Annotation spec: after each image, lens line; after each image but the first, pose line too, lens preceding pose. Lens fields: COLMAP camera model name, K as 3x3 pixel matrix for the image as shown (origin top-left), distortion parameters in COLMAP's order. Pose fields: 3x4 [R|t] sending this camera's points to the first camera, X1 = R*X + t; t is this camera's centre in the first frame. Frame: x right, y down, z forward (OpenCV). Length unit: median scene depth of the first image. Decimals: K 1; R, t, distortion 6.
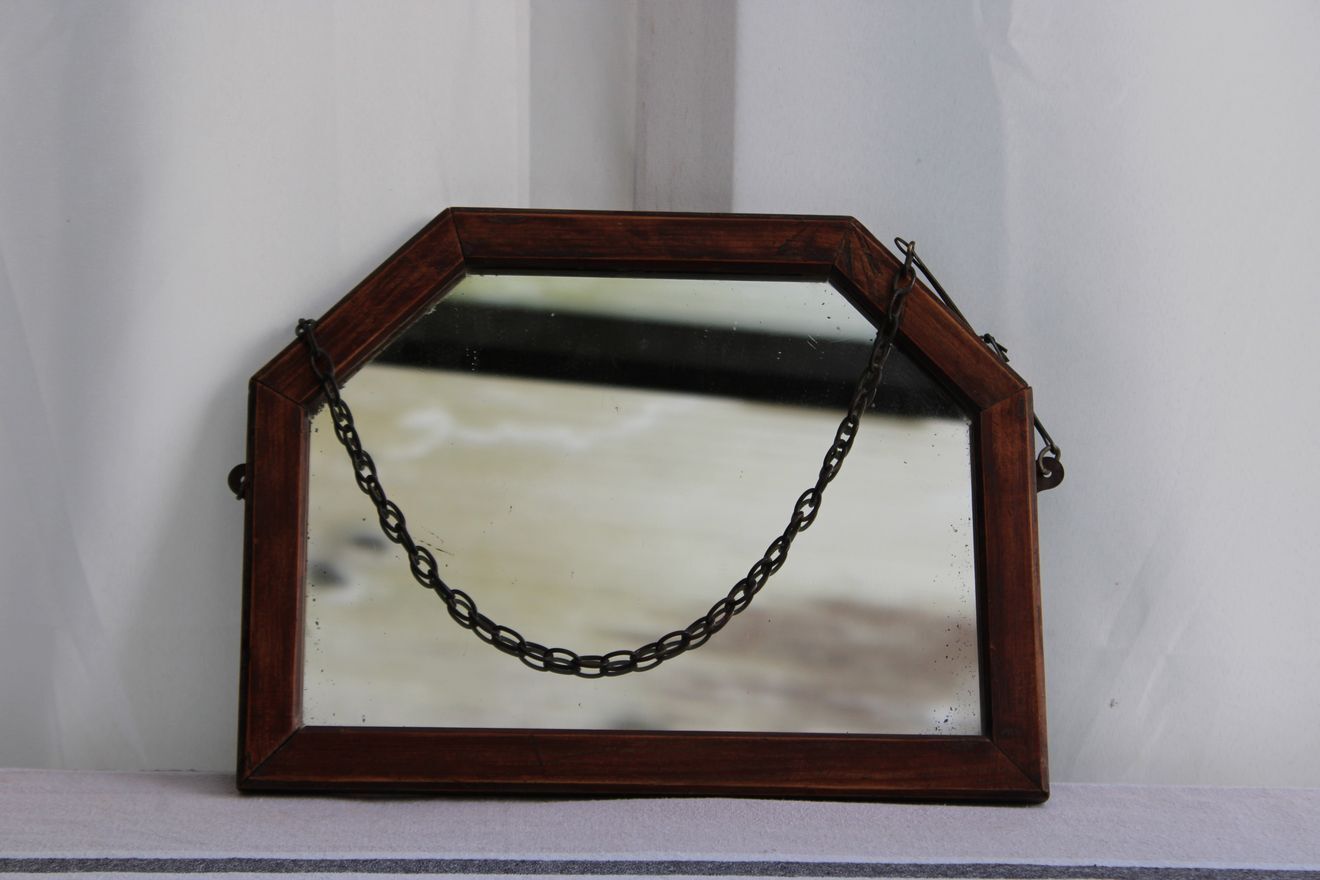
lens RADIAL K [[3109.0, 0, 642.2], [0, 3109.0, 480.1], [0, 0, 1]] dist [0.102419, 0.000000]
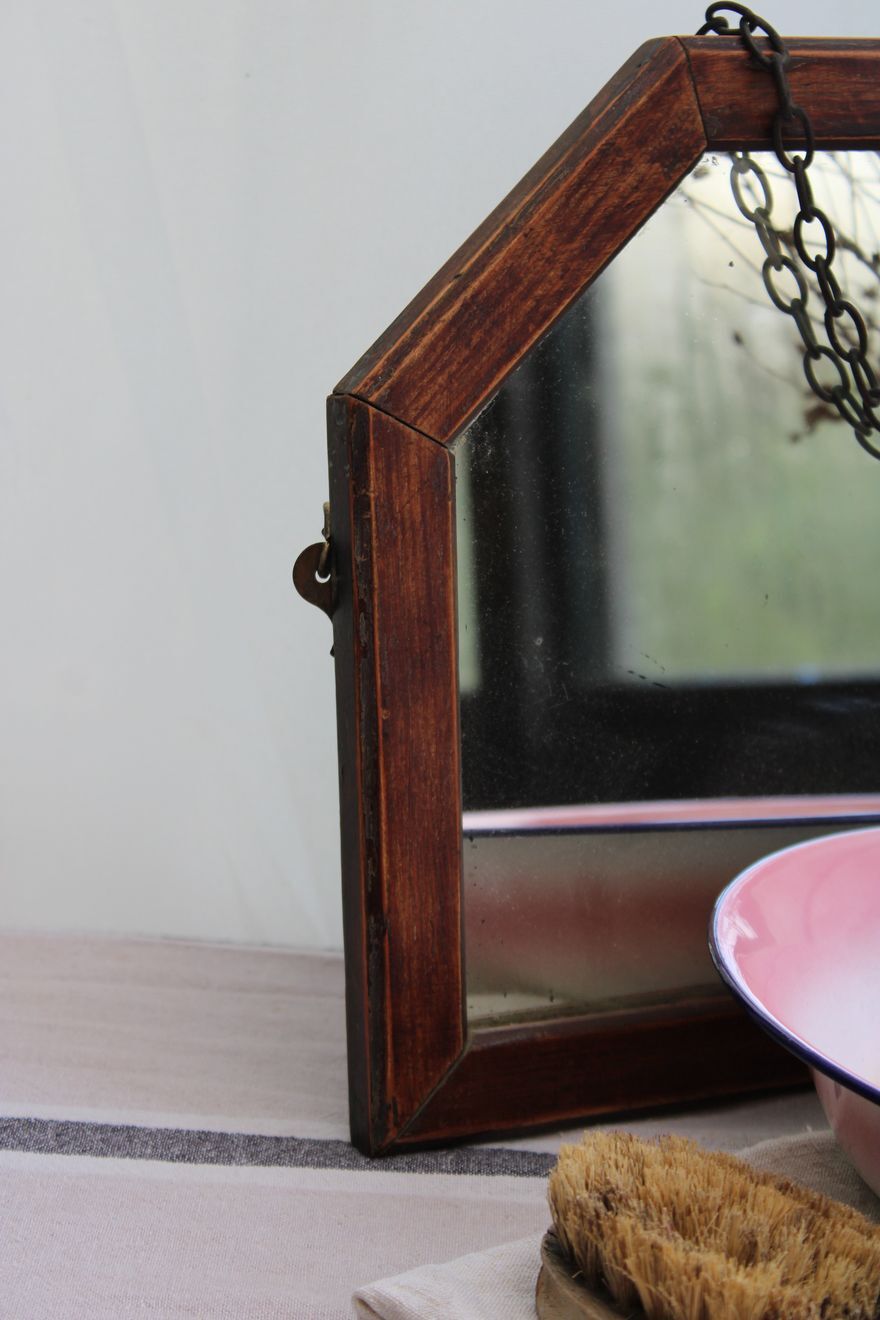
lens RADIAL K [[3109.0, 0, 416.5], [0, 3109.0, 695.4], [0, 0, 1]] dist [0.102419, 0.000000]
pose [[0.913733, -0.081829, 0.397991, -0.326554], [-0.084176, 0.920138, 0.382441, -0.186250], [-0.397501, -0.382950, 0.833872, 0.539036]]
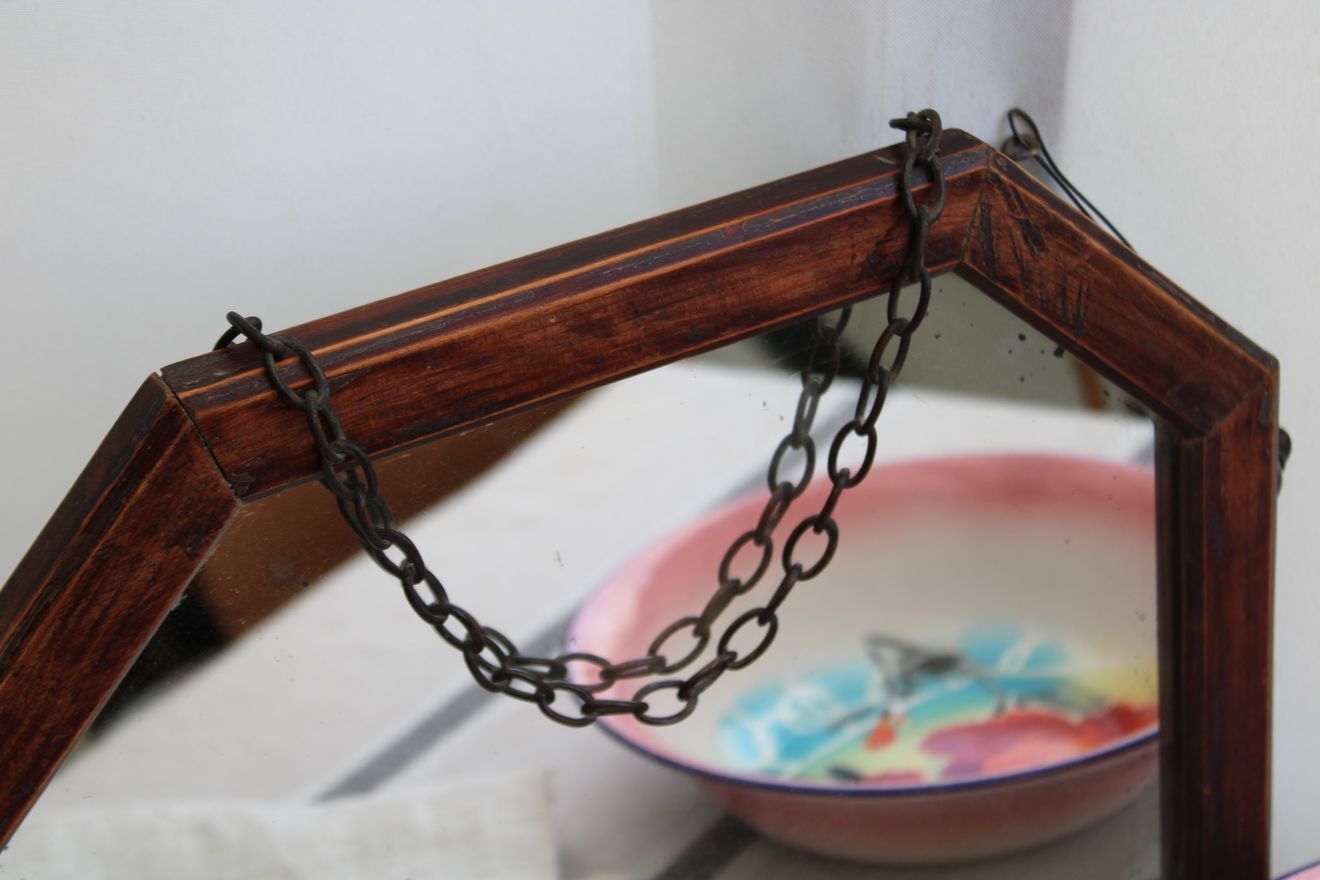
lens RADIAL K [[2724.1, 0, 642.3], [0, 2724.1, 401.1], [0, 0, 1]] dist [0.027026, 0.000000]
pose [[0.897027, -0.296335, 0.327914, -0.127879], [-0.015245, 0.720743, 0.693035, -0.347313], [-0.441712, -0.626670, 0.642009, 0.745477]]
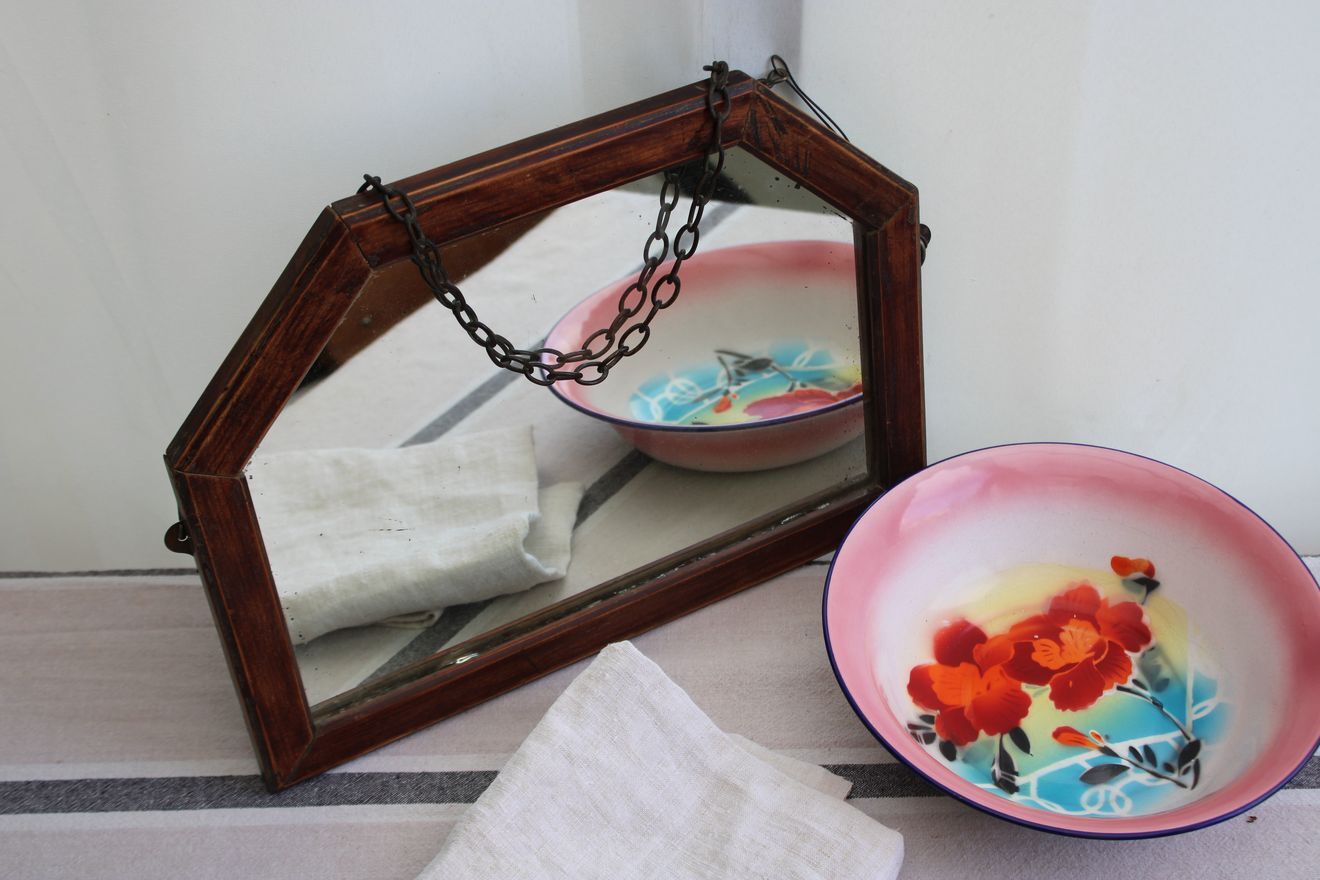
lens RADIAL K [[2071.7, 0, 650.0], [0, 2071.7, 432.5], [0, 0, 1]] dist [-0.030398, 0.000000]
pose [[0.885357, -0.344008, 0.312732, -0.184893], [-0.021638, 0.641450, 0.766860, -0.486559], [-0.464407, -0.685712, 0.560469, 0.616575]]
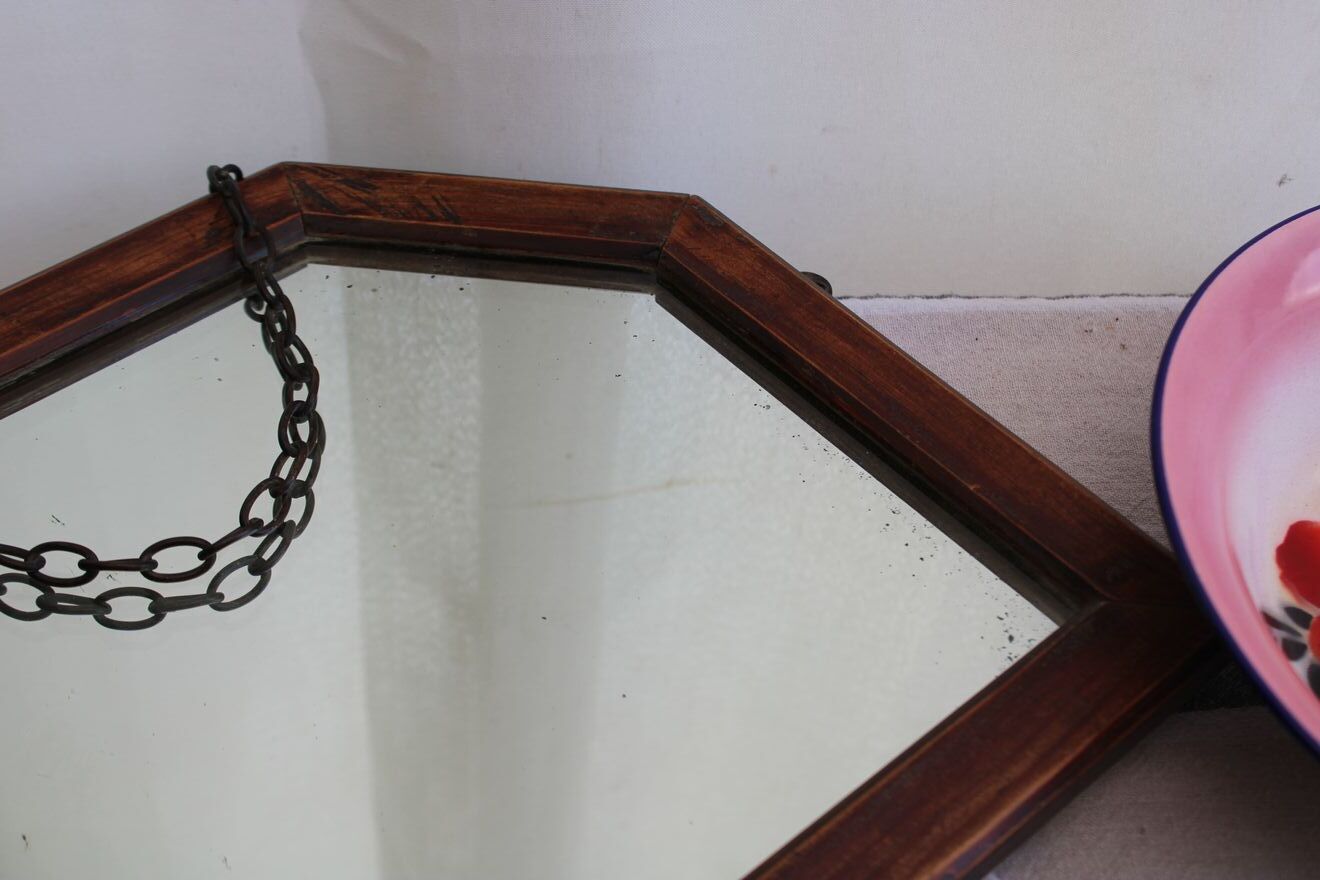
lens RADIAL K [[1865.0, 0, 636.5], [0, 1865.0, 439.5], [0, 0, 1]] dist [0.010890, 0.000000]
pose [[0.750037, -0.486329, 0.448251, -0.068679], [0.632418, 0.725756, -0.270787, 0.095461], [-0.193629, 0.486583, 0.851907, 0.718884]]
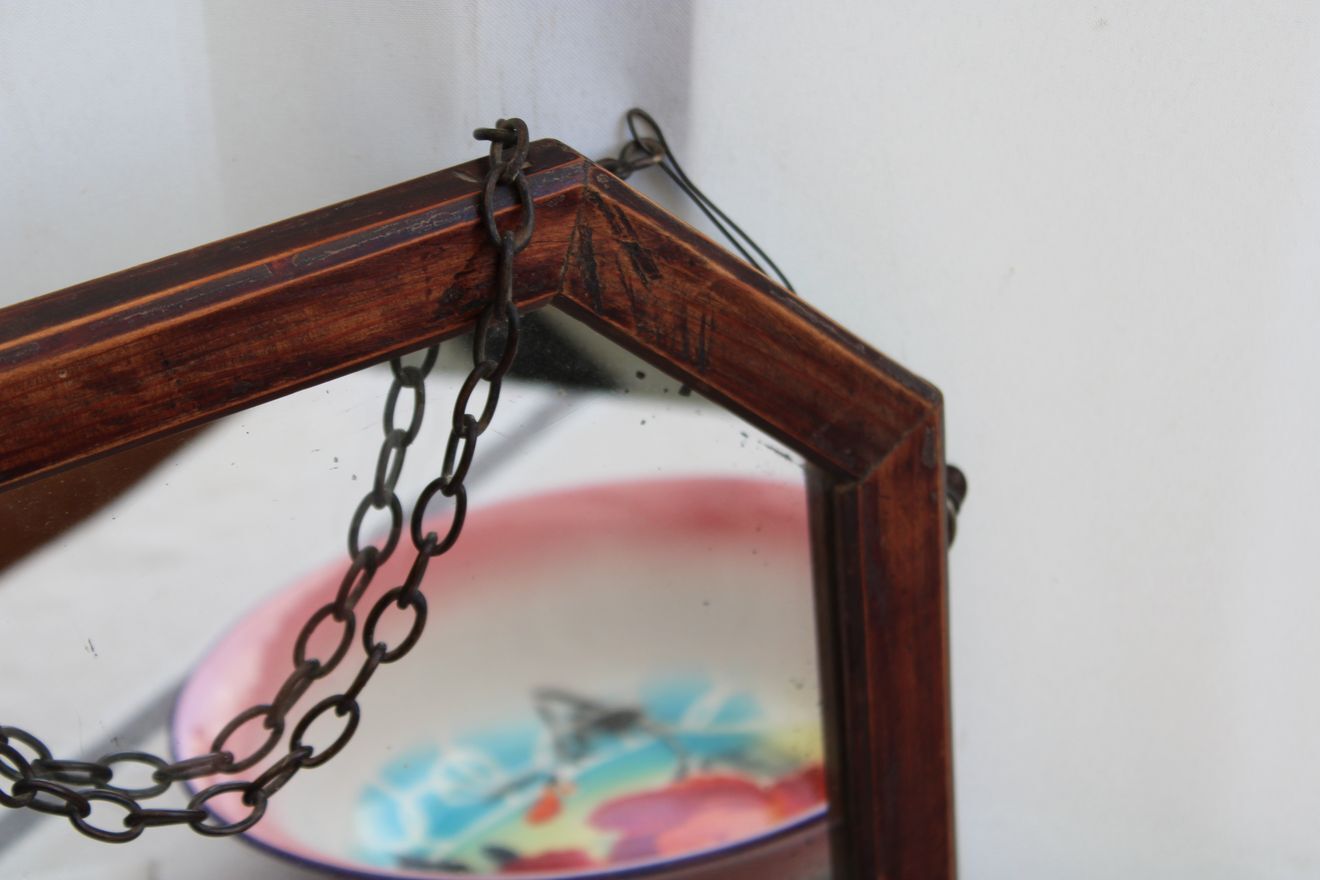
lens RADIAL K [[3109.0, 0, 646.0], [0, 3109.0, 413.9], [0, 0, 1]] dist [0.102419, 0.000000]
pose [[0.865656, -0.315460, 0.388748, -0.095707], [-0.057296, 0.708976, 0.702902, -0.353372], [-0.497350, -0.630744, 0.595654, 0.743905]]
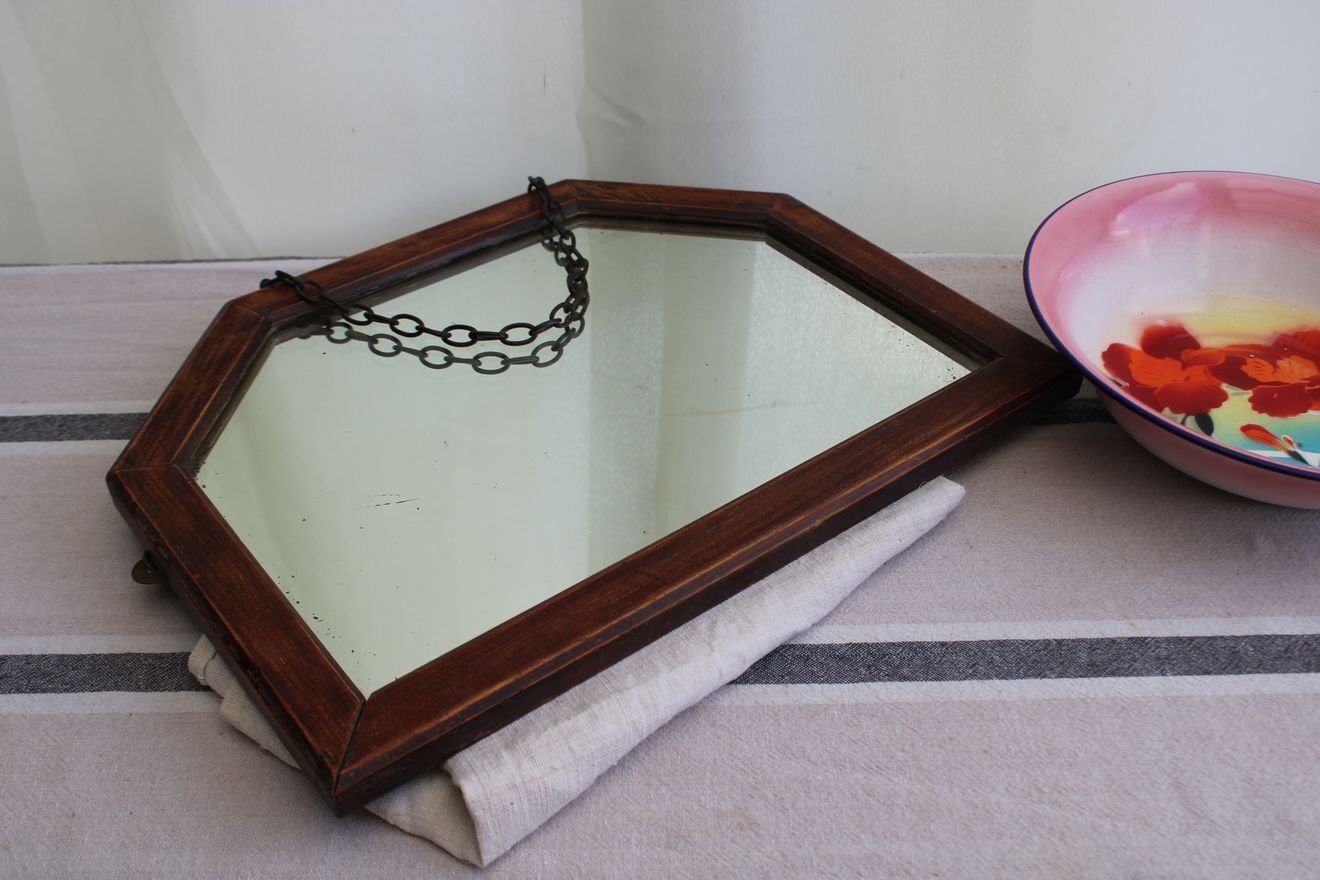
lens RADIAL K [[1379.6, 0, 650.7], [0, 1379.6, 403.7], [0, 0, 1]] dist [-0.064296, 0.000000]
pose [[0.788037, -0.400993, 0.467121, -0.174302], [0.600158, 0.669424, -0.437815, 0.207602], [-0.137142, 0.625361, 0.768190, 0.676129]]
